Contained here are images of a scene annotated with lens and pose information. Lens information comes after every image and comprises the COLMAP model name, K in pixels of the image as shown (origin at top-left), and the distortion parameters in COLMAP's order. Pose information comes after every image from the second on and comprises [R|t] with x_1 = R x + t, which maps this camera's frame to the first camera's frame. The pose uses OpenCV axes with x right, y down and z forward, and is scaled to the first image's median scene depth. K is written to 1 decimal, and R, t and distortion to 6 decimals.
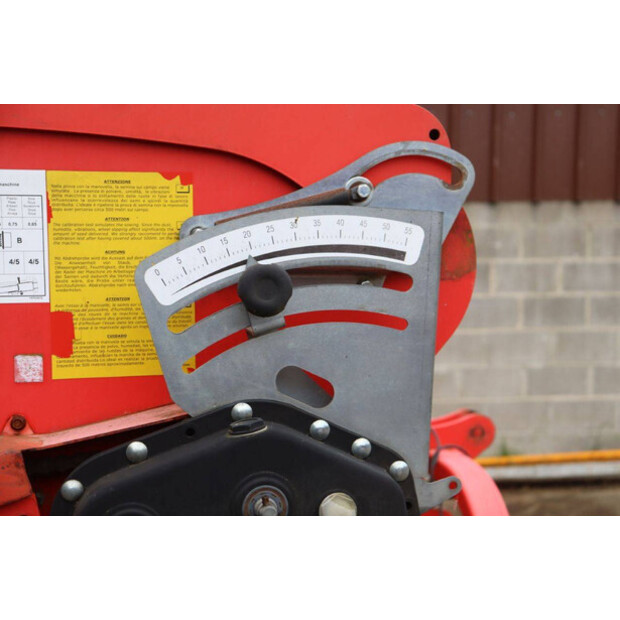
lens RADIAL K [[1032.7, 0, 309.2], [0, 1032.7, 313.4], [0, 0, 1]] dist [0.225508, 0.000000]
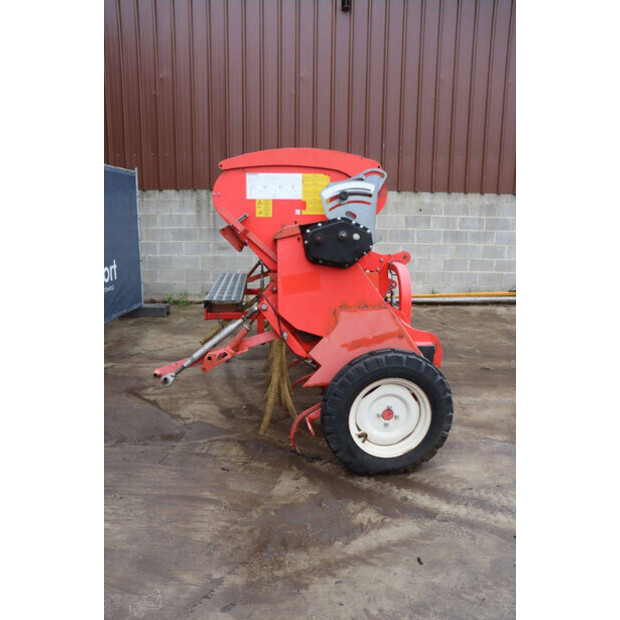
lens RADIAL K [[505.1, 0, 310.5], [0, 505.1, 312.6], [0, 0, 1]] dist [-0.124346, 0.012473]
pose [[0.995008, 0.033355, -0.094054, 0.045625], [-0.021454, 0.991948, 0.124819, 0.233538], [0.097460, -0.122178, 0.987712, -1.505362]]
